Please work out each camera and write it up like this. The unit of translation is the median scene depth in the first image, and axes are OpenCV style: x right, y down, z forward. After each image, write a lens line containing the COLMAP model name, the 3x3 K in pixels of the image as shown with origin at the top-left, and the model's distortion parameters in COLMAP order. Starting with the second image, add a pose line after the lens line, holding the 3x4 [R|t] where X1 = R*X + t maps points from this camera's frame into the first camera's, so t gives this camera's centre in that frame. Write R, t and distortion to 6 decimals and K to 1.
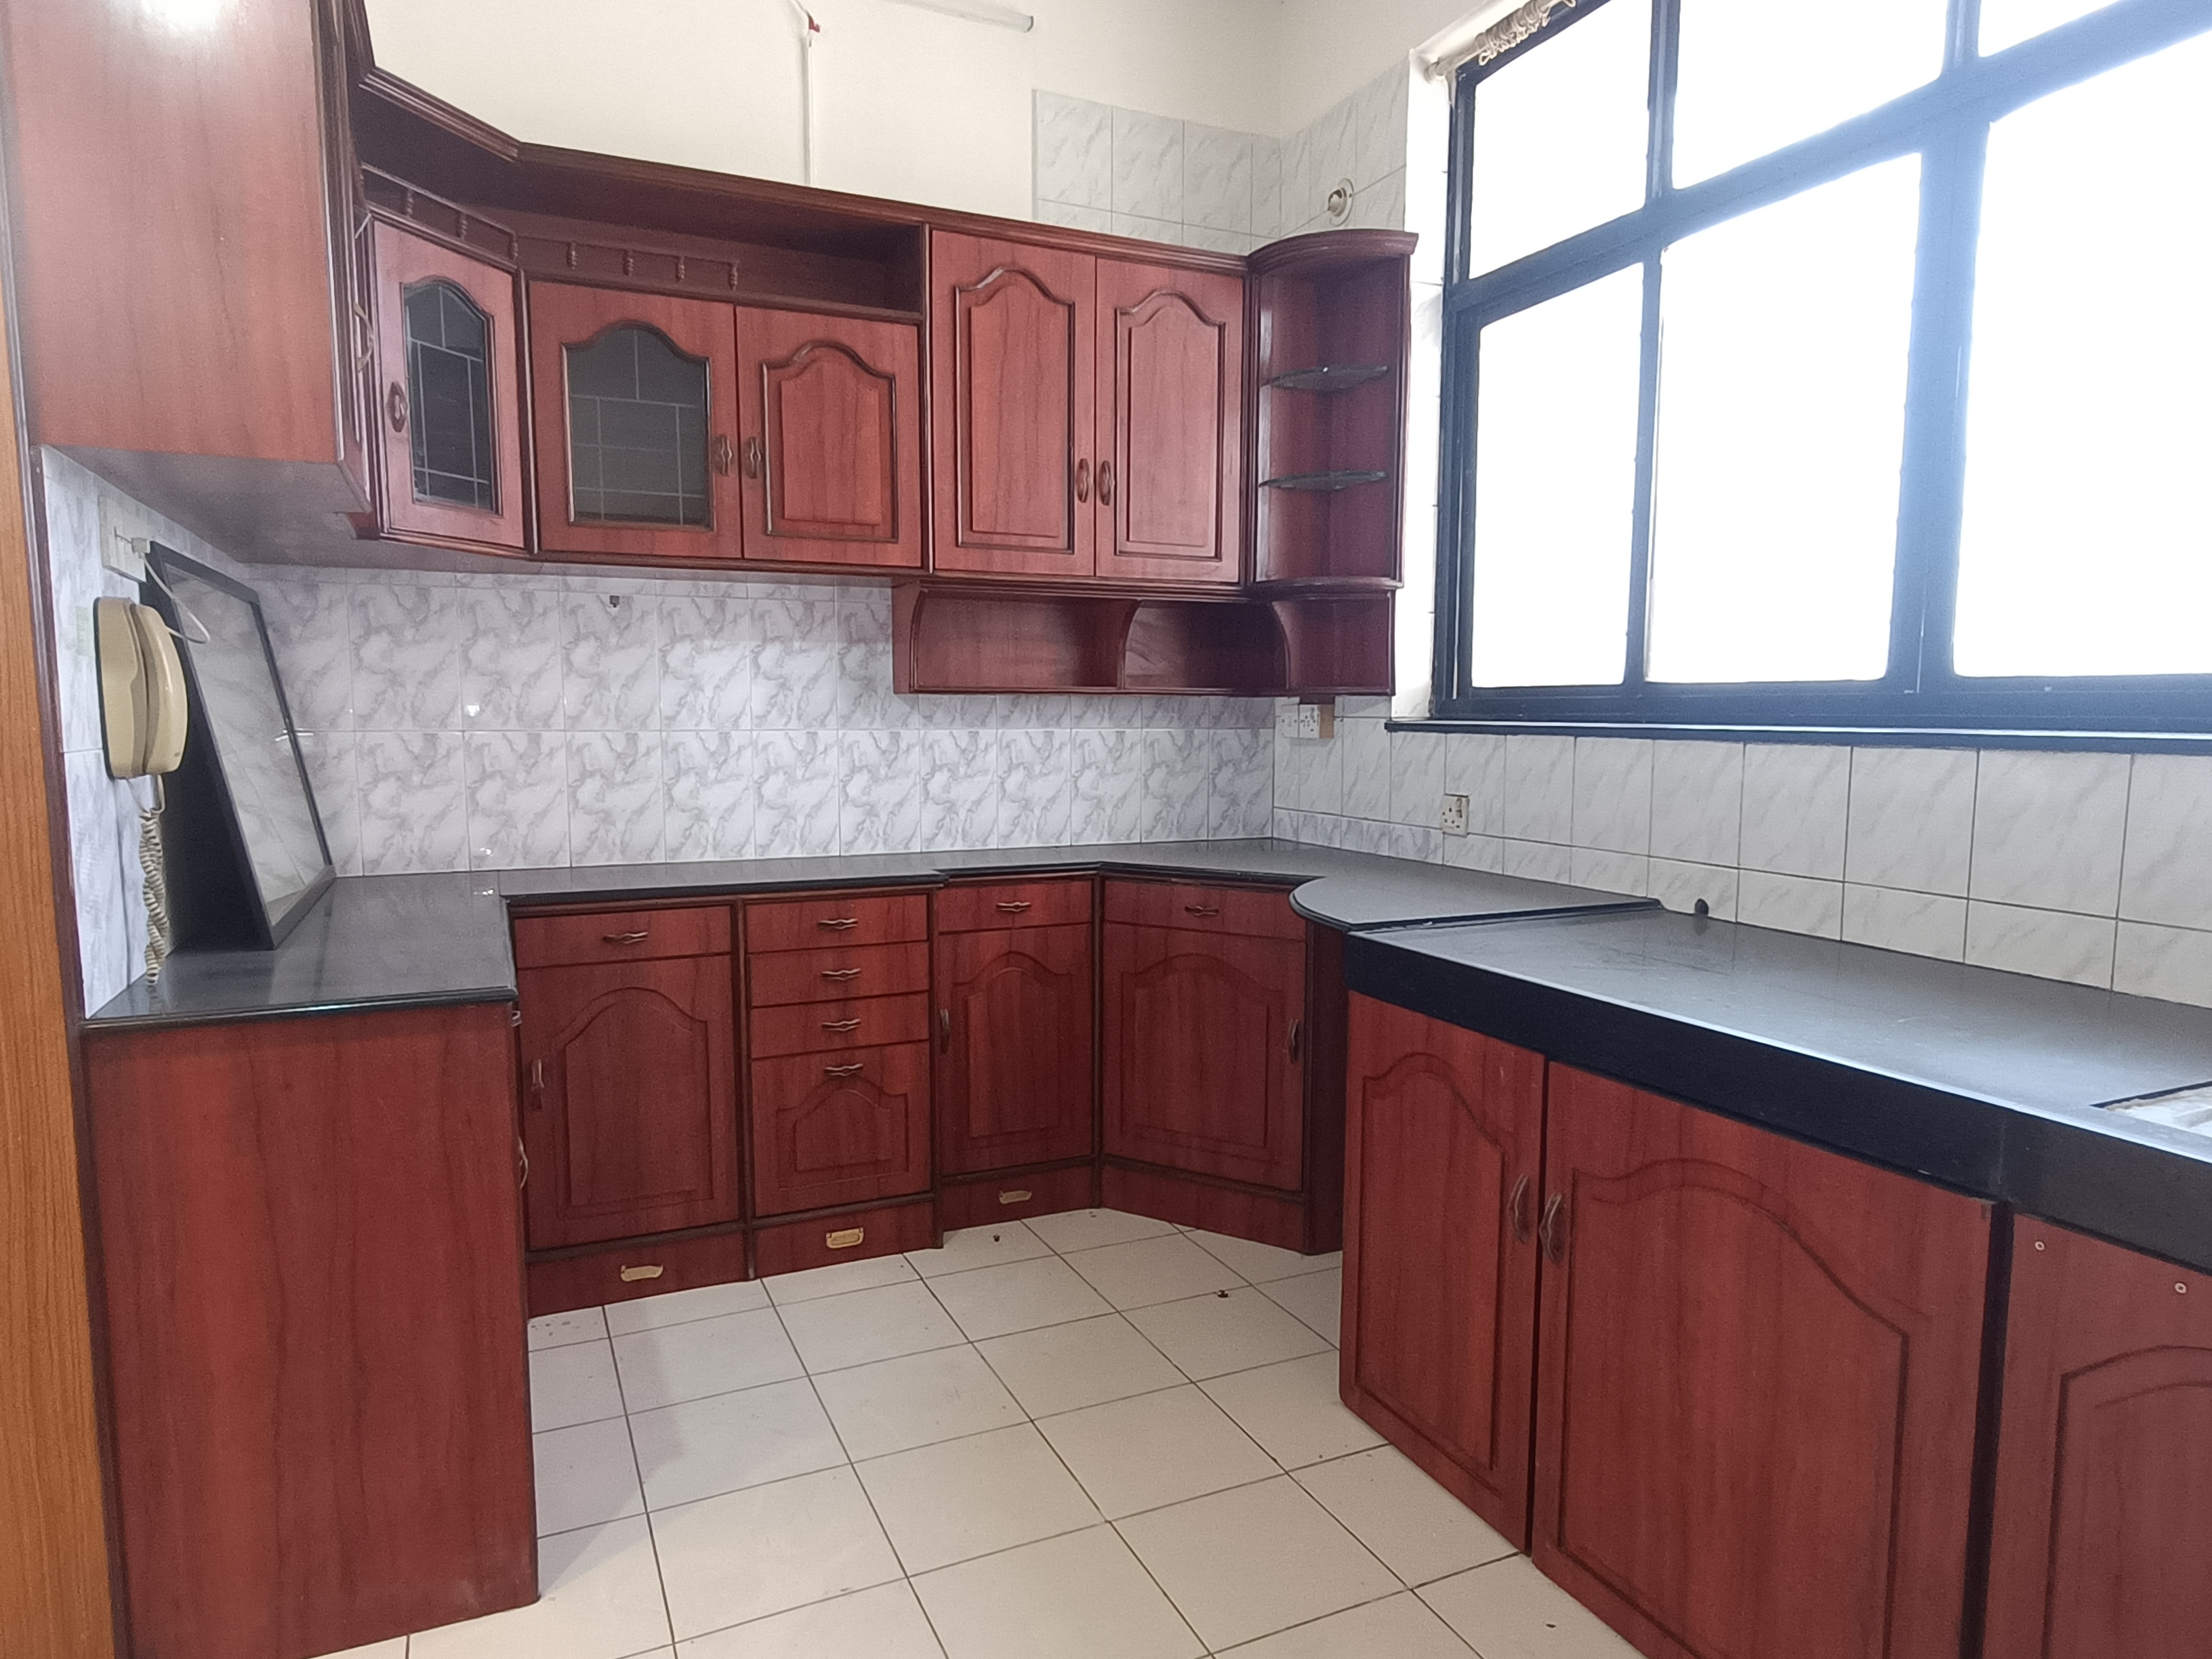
lens RADIAL K [[1303.1, 0, 1106.0], [0, 1303.1, 829.5], [0, 0, 1]] dist [-0.027276, 0.000793]
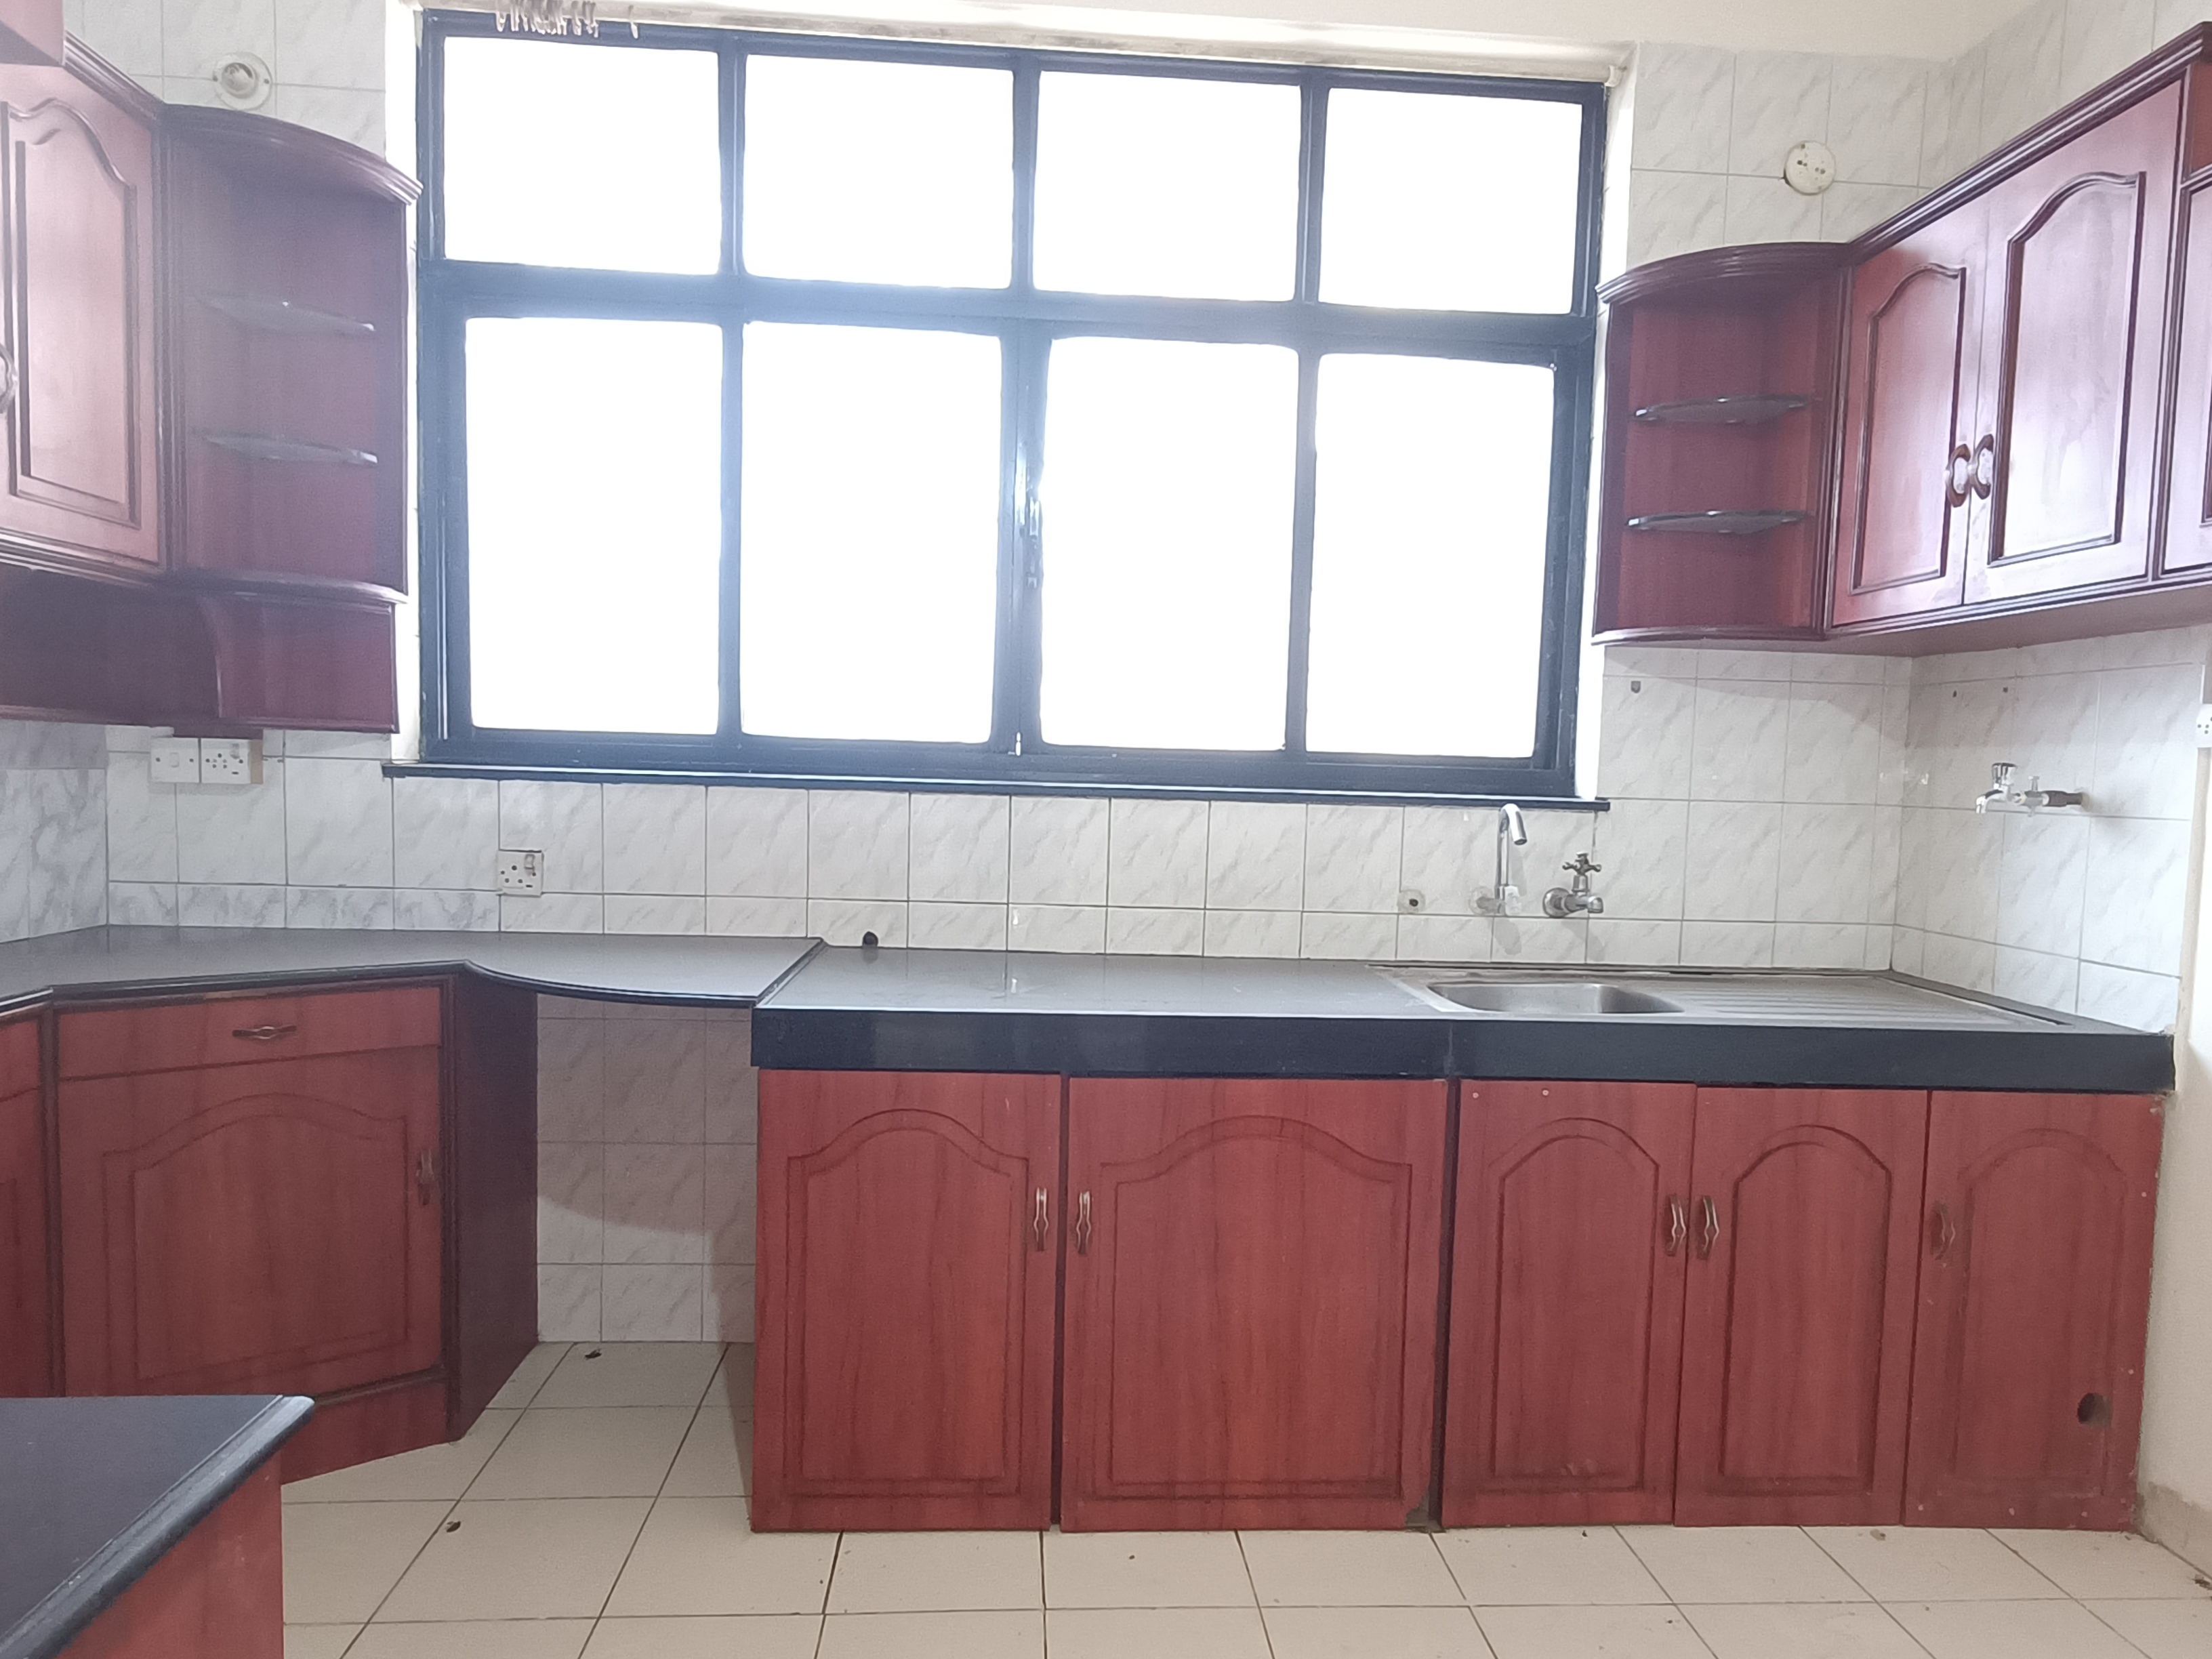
lens RADIAL K [[1303.1, 0, 1106.0], [0, 1303.1, 829.5], [0, 0, 1]] dist [-0.027276, 0.000793]
pose [[0.354431, -0.034189, 0.934457, -0.410227], [0.056107, 0.998308, 0.015244, -0.032150], [-0.933397, 0.047027, 0.355750, 0.322493]]
